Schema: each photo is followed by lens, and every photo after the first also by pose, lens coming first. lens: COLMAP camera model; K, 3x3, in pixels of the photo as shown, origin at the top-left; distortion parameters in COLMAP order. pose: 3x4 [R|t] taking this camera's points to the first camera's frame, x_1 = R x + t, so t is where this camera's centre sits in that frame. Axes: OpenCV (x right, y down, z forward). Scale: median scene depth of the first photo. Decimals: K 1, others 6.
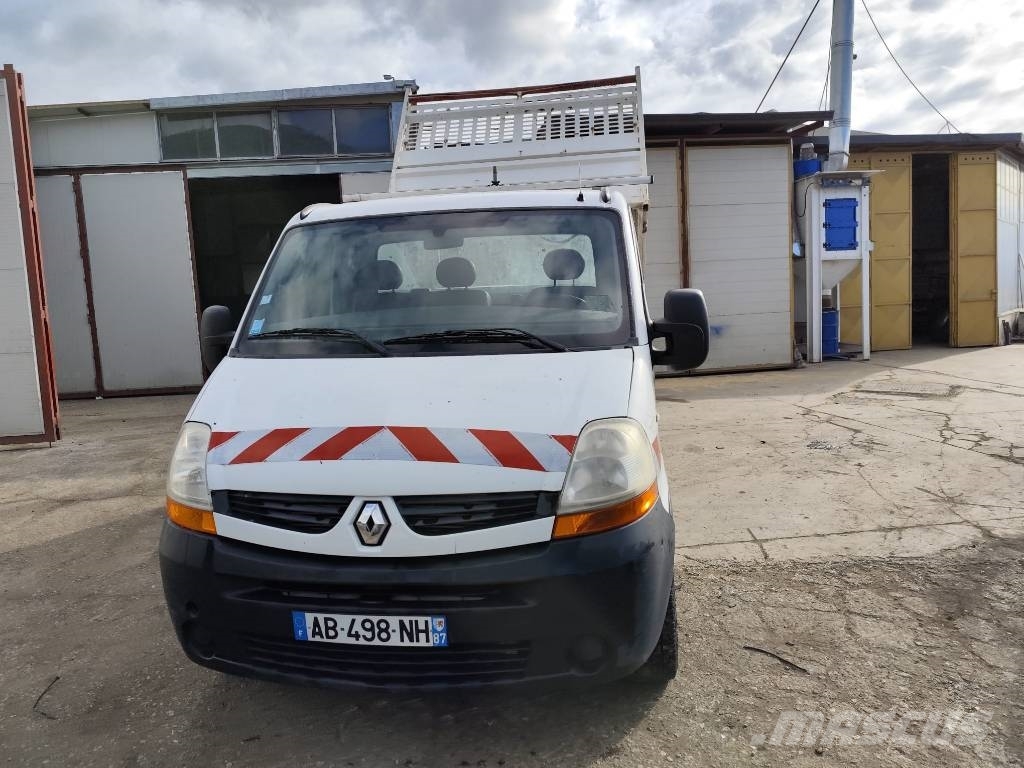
lens RADIAL K [[697.6, 0, 506.1], [0, 697.6, 360.9], [0, 0, 1]] dist [0.045823, -0.042736]
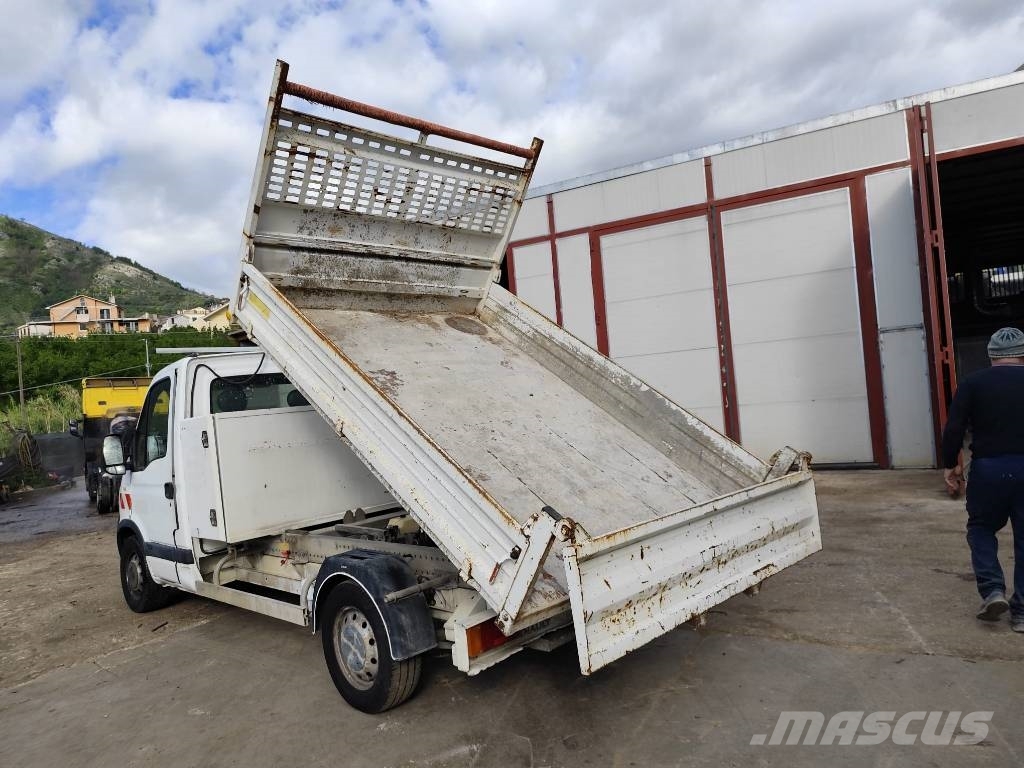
lens RADIAL K [[700.2, 0, 517.6], [0, 700.2, 384.9], [0, 0, 1]] dist [0.033436, -0.037174]
pose [[-0.580970, 0.078074, -0.810171, 1.393536], [0.043557, 0.996945, 0.064839, -0.375155], [0.812758, 0.002380, -0.582596, 3.605506]]
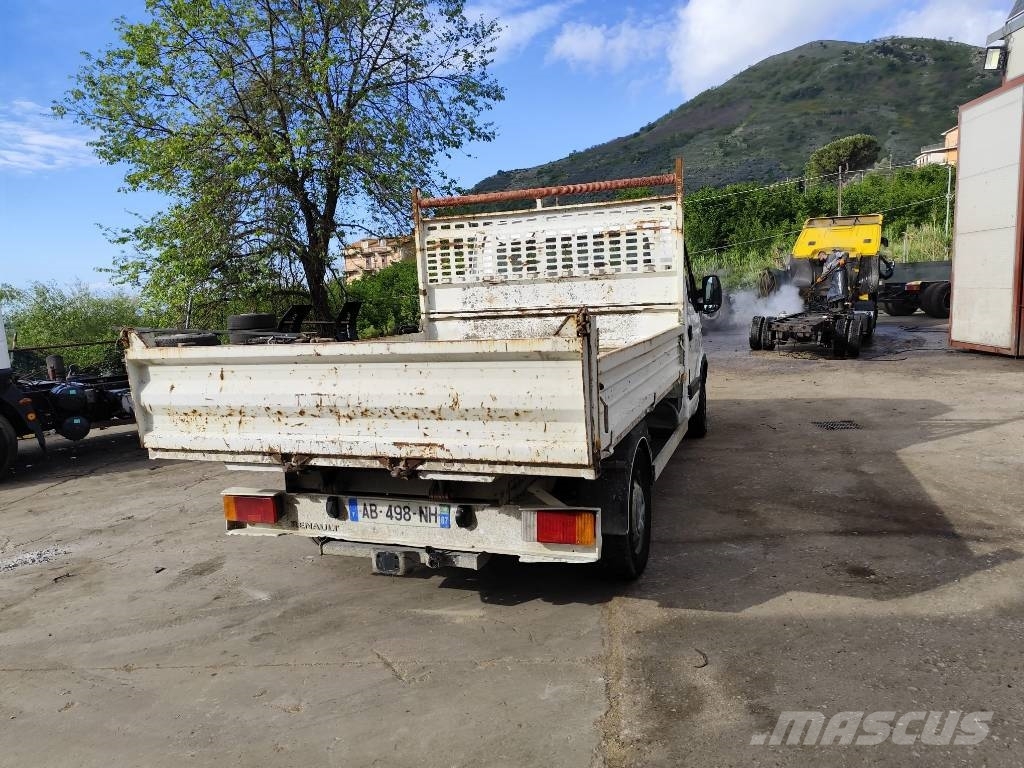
lens RADIAL K [[701.6, 0, 506.9], [0, 701.6, 386.3], [0, 0, 1]] dist [0.040097, -0.040829]
pose [[-0.975052, 0.062847, 0.212893, -0.322191], [0.107408, 0.972910, 0.204719, -0.313551], [-0.194260, 0.222478, -0.955388, 3.981182]]
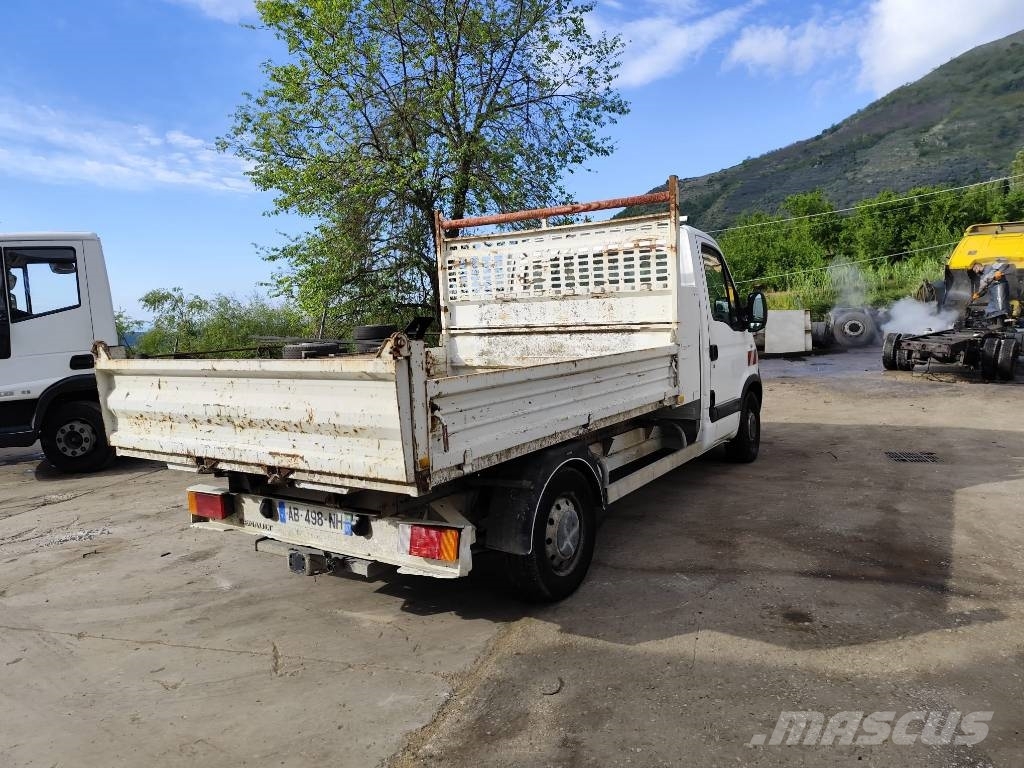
lens RADIAL K [[702.0, 0, 514.9], [0, 702.0, 377.9], [0, 0, 1]] dist [0.035945, -0.038563]
pose [[-0.907559, 0.042282, 0.417791, -0.775649], [0.116563, 0.981186, 0.153907, -0.283348], [-0.403423, 0.188379, -0.895412, 3.873409]]
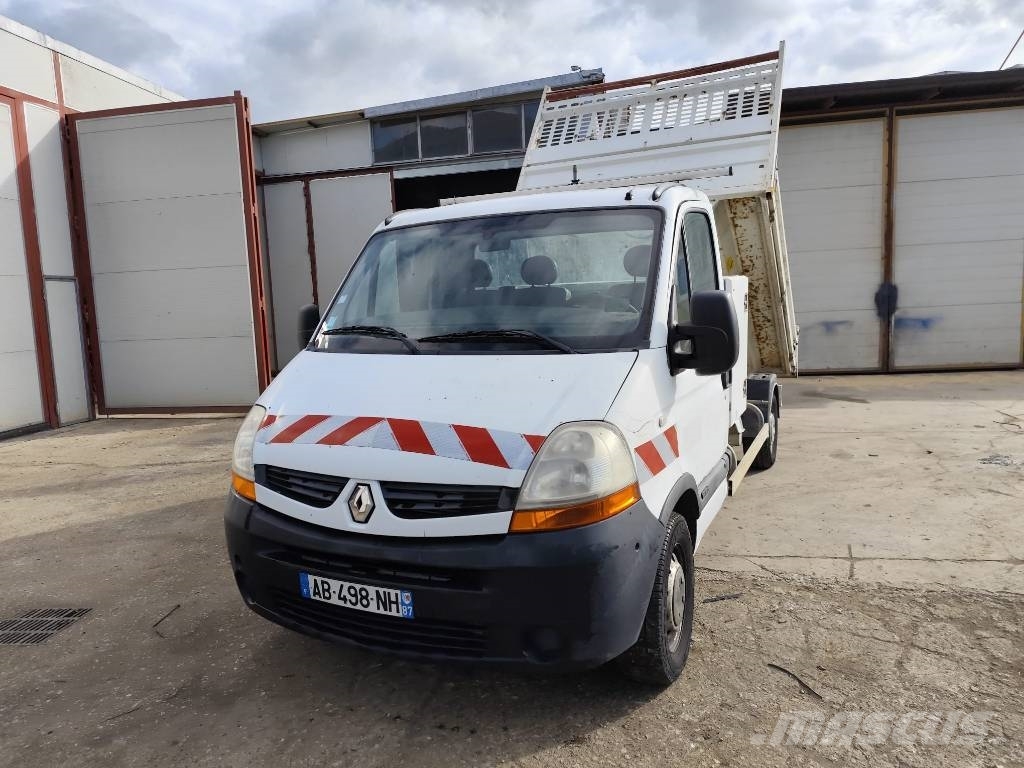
lens RADIAL K [[697.8, 0, 524.6], [0, 697.8, 370.2], [0, 0, 1]] dist [0.042548, -0.041465]
pose [[0.958623, 0.030486, -0.283042, 0.328275], [-0.021121, 0.999126, 0.036080, -0.025346], [0.283895, -0.028608, 0.958429, -0.002138]]
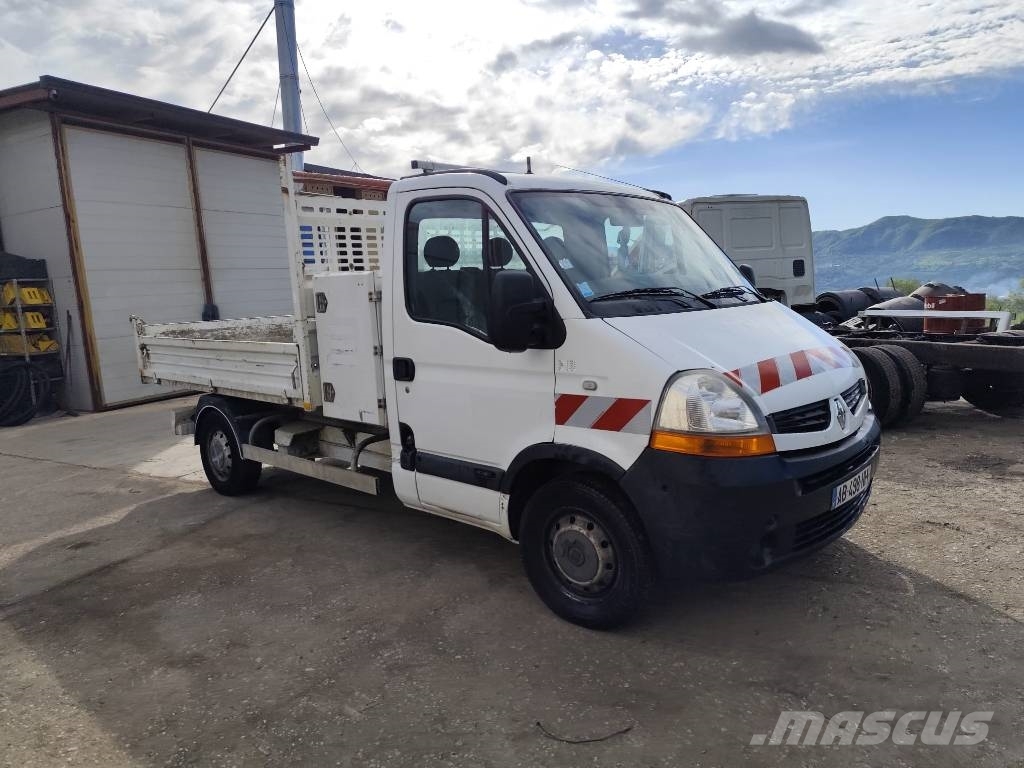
lens RADIAL K [[693.3, 0, 517.9], [0, 693.3, 377.6], [0, 0, 1]] dist [0.040933, -0.038032]
pose [[0.558884, -0.097791, 0.823460, -1.482883], [0.104906, 0.993382, 0.046770, 0.022403], [-0.822583, 0.060246, 0.565444, 0.641312]]
